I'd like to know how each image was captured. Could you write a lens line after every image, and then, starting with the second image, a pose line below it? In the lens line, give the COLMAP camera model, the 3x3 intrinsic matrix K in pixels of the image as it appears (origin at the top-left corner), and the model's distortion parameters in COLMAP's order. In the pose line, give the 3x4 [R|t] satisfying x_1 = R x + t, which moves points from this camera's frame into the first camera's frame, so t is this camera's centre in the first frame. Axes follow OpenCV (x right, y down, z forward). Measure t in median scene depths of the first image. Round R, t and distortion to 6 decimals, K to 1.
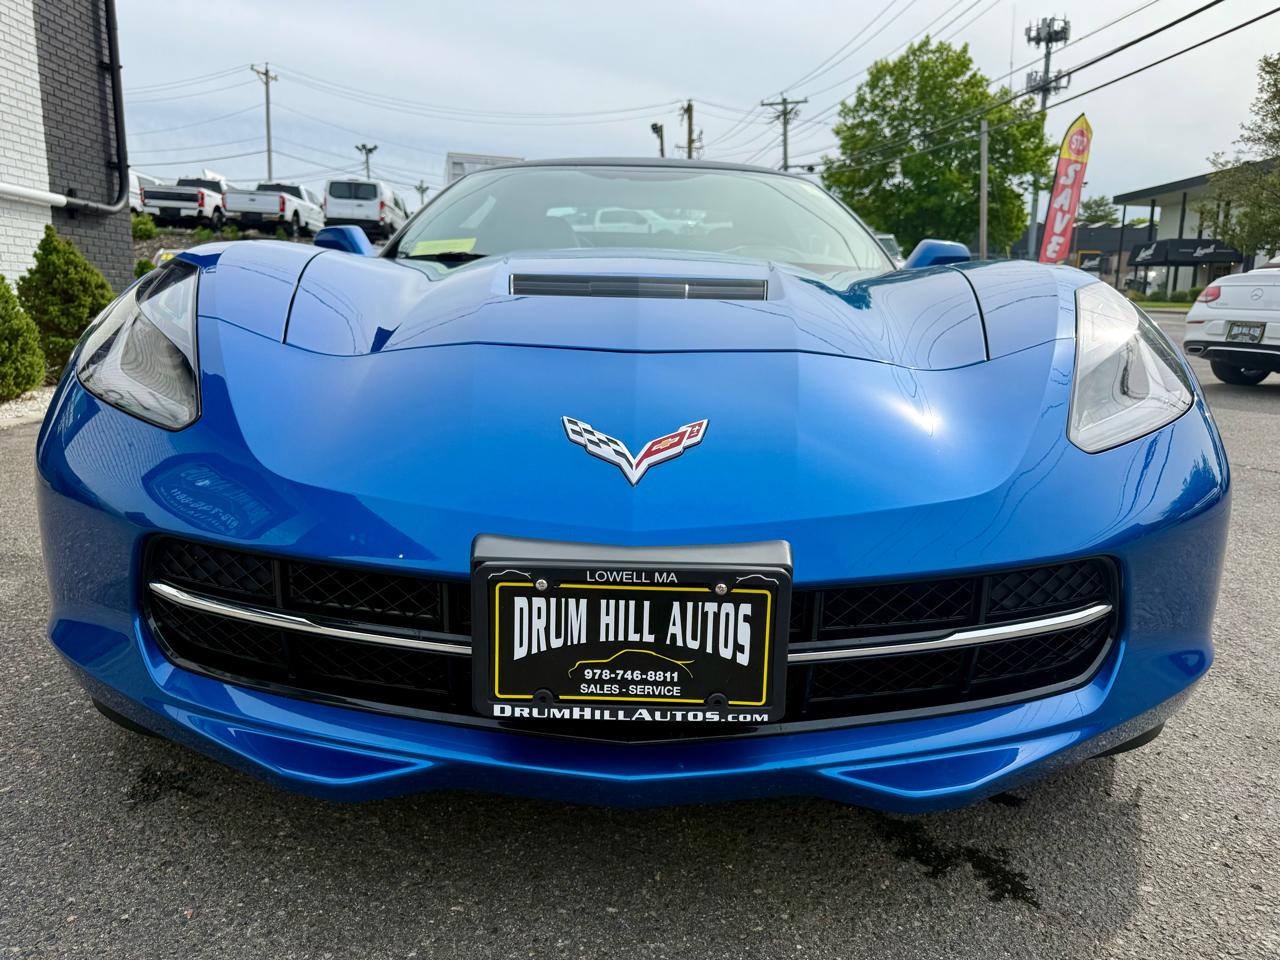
lens RADIAL K [[915.7, 0, 637.9], [0, 915.7, 477.7], [0, 0, 1]] dist [0.017545, -0.025857]
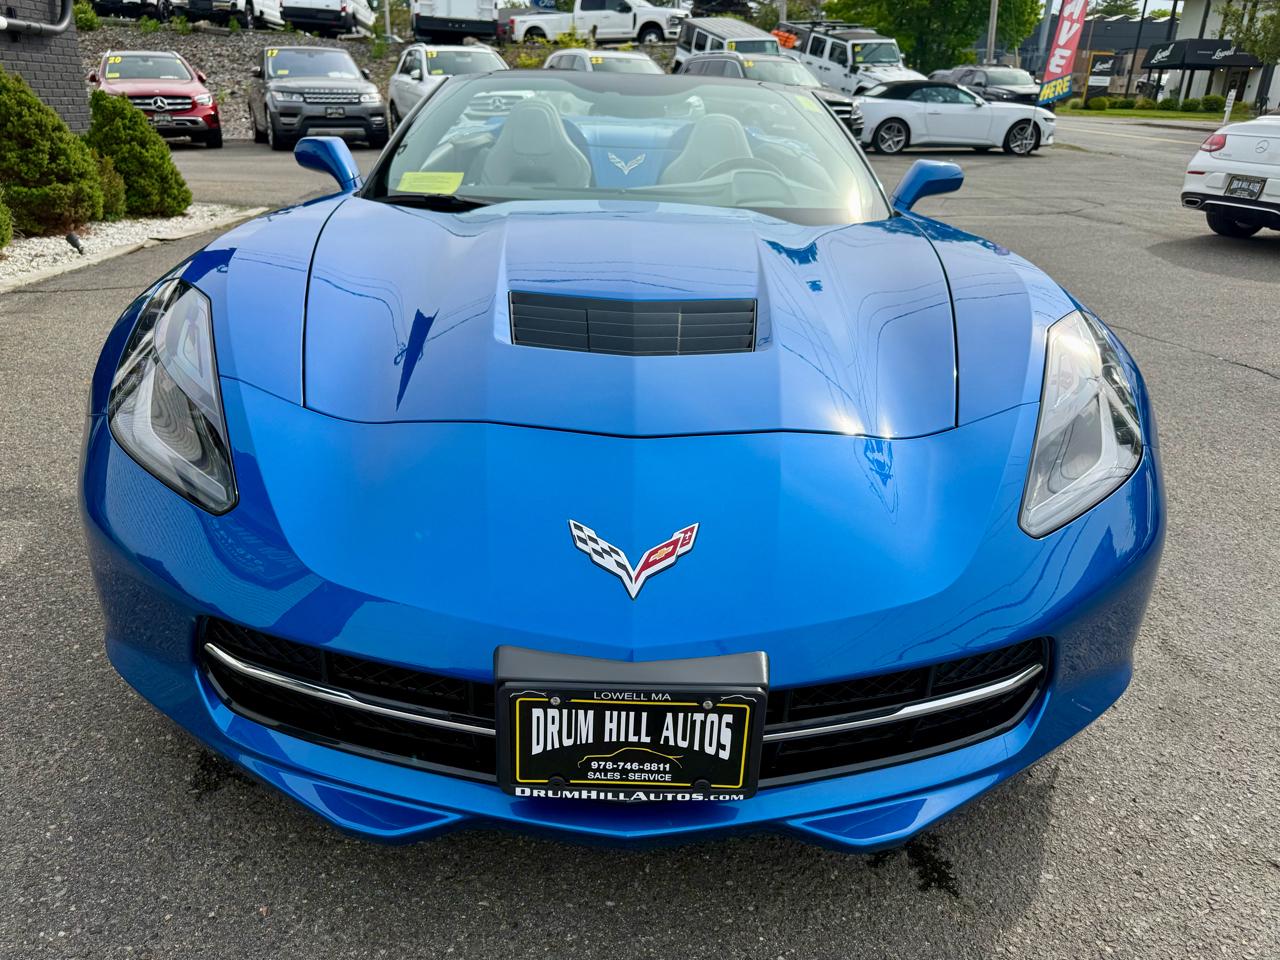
lens RADIAL K [[915.7, 0, 632.7], [0, 915.7, 485.1], [0, 0, 1]] dist [0.017545, -0.025857]
pose [[0.999843, 0.007091, 0.016236, -0.020658], [-0.010319, 0.978000, 0.208349, -0.308120], [-0.014401, -0.208484, 0.977920, -0.076132]]
